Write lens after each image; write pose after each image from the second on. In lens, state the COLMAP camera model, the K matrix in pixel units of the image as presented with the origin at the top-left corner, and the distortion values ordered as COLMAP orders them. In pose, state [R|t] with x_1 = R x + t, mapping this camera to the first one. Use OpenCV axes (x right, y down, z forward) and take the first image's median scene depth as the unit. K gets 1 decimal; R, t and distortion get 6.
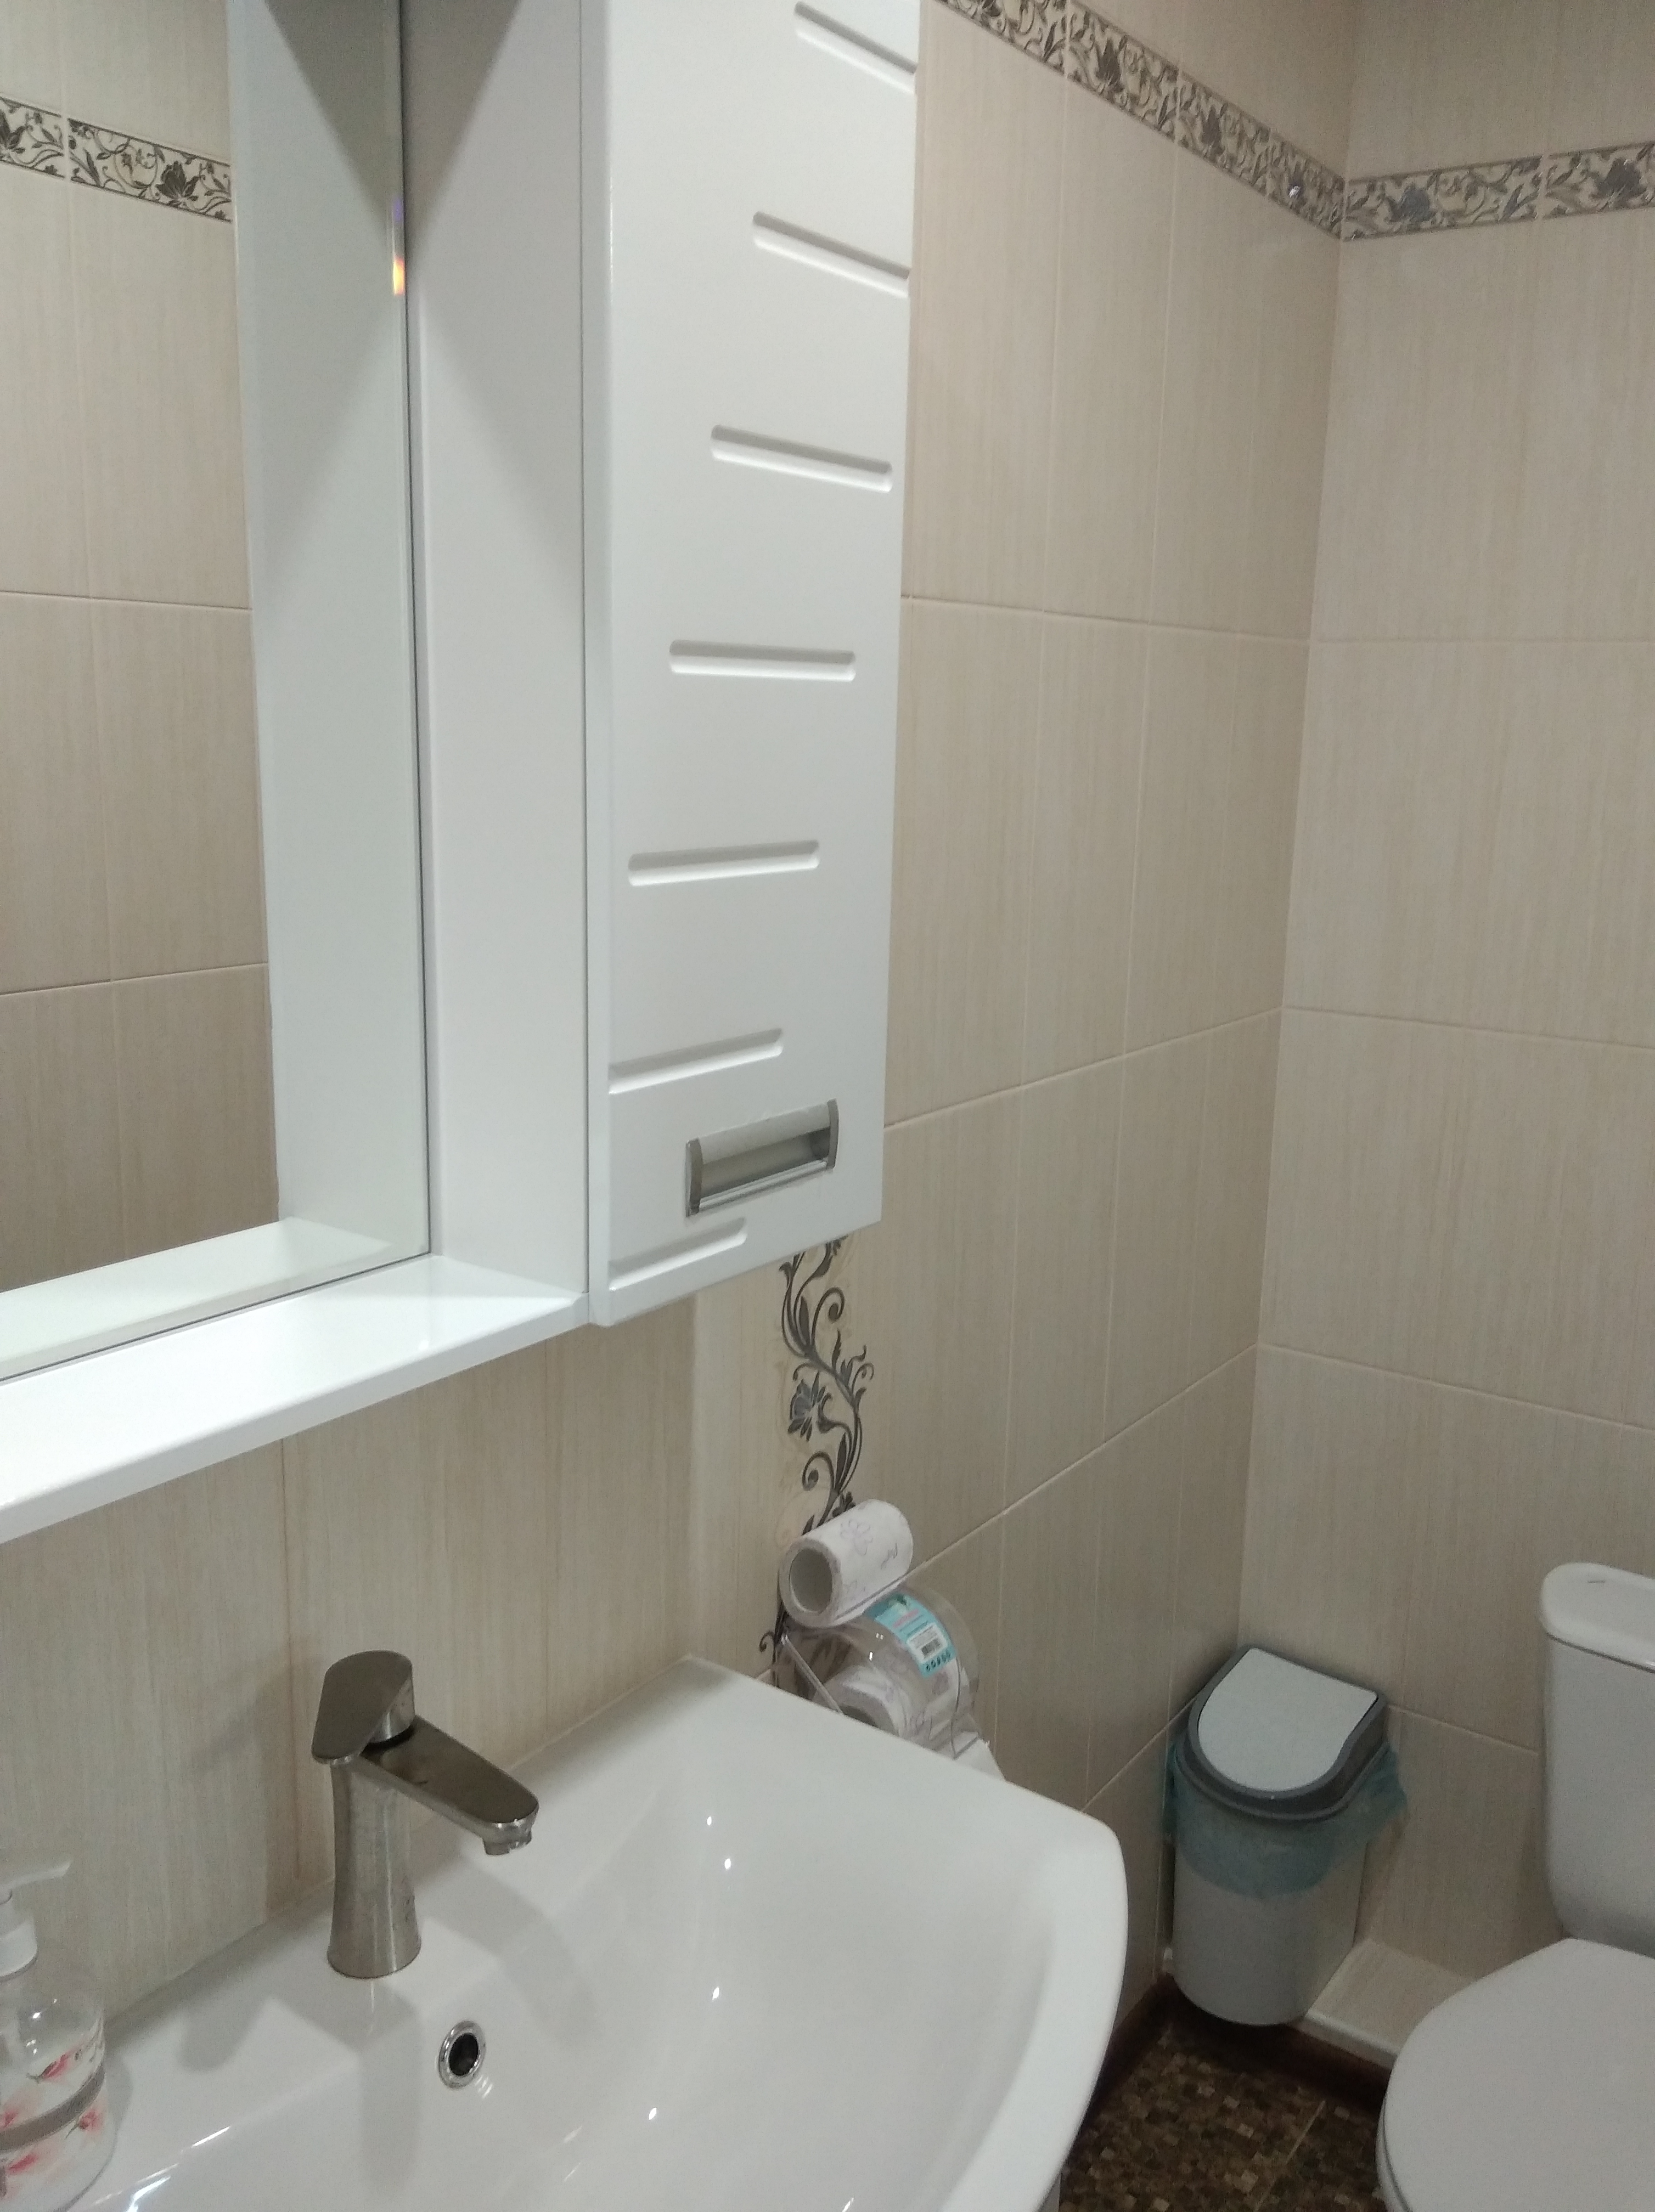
lens RADIAL K [[1815.4, 0, 827.5], [0, 1815.4, 1106.0], [0, 0, 1]] dist [0.116588, -0.188141]
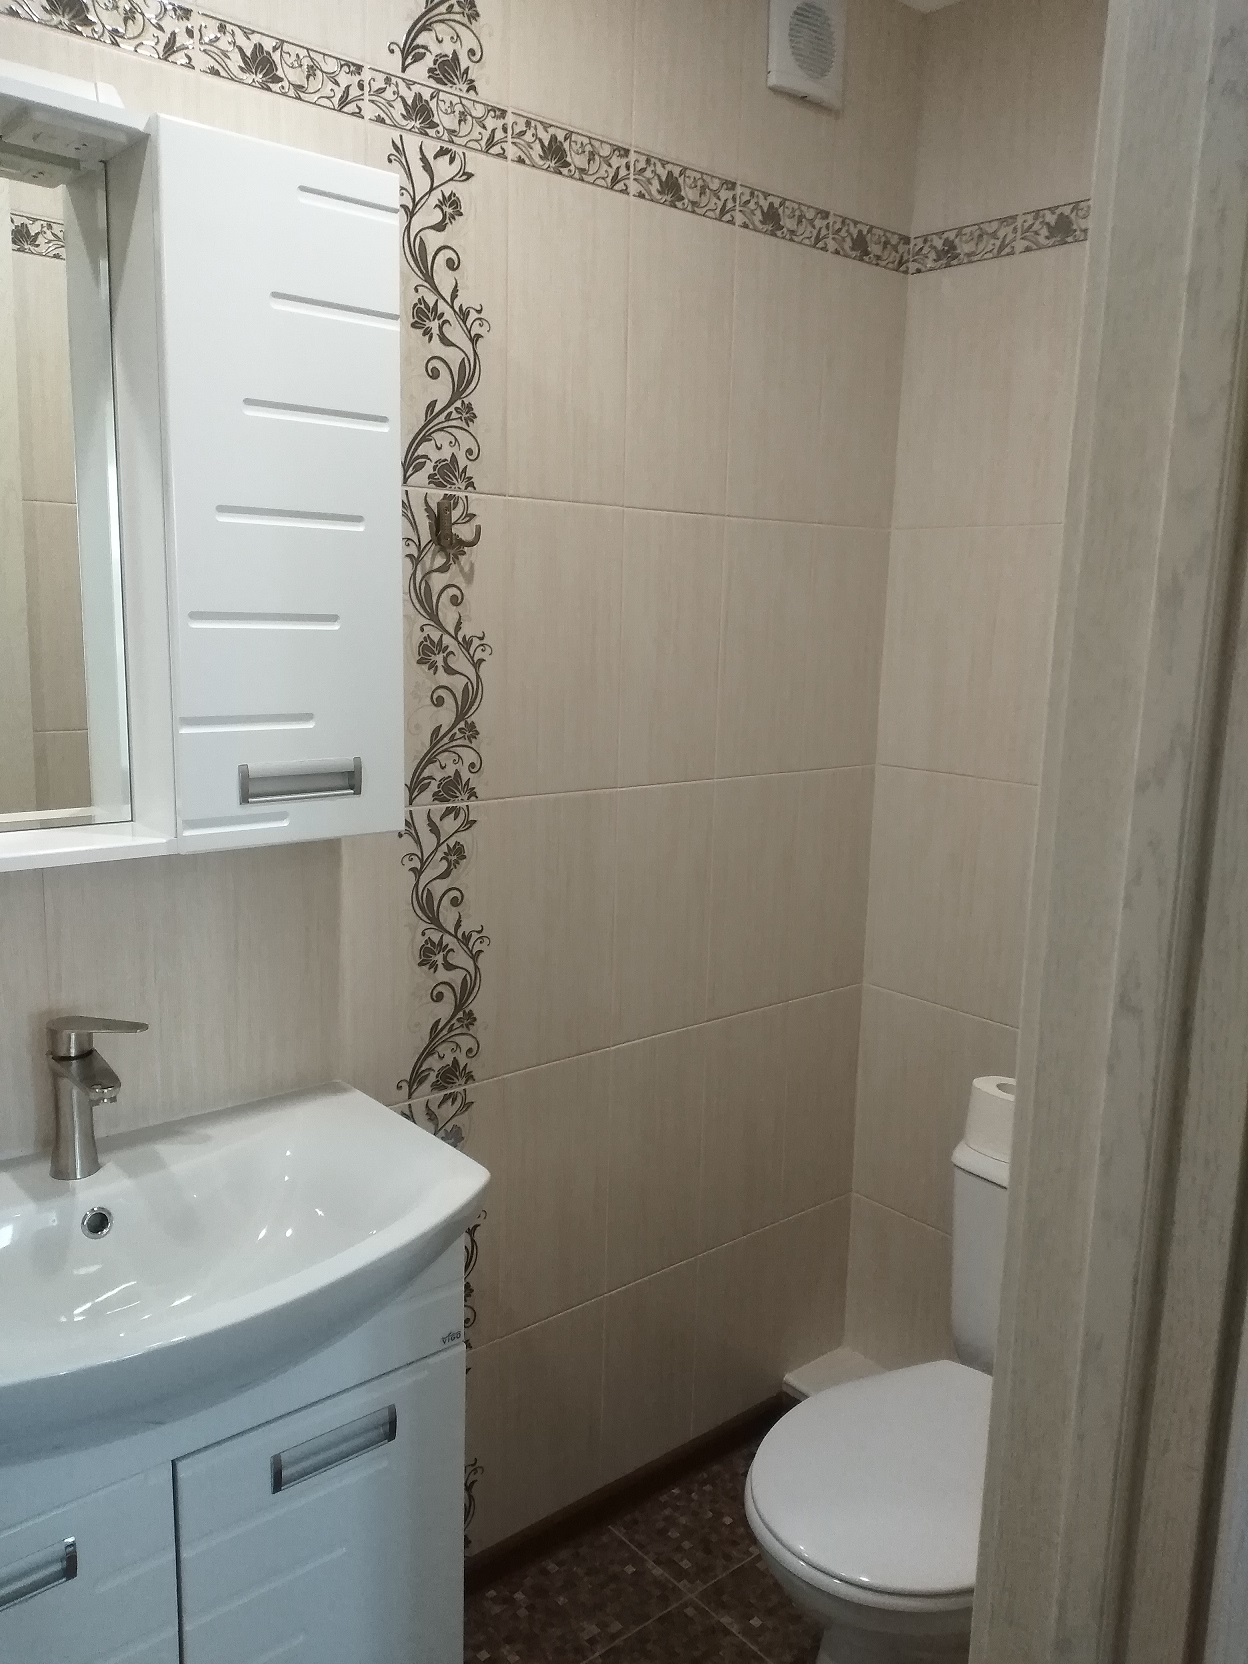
lens RADIAL K [[1276.4, 0, 624.0], [0, 1276.4, 832.0], [0, 0, 1]] dist [0.151677, -0.258544]
pose [[0.967902, 0.049607, -0.246384, 0.452204], [-0.059617, 0.997665, -0.033333, 0.076781], [0.244155, 0.046952, 0.968599, -0.153055]]
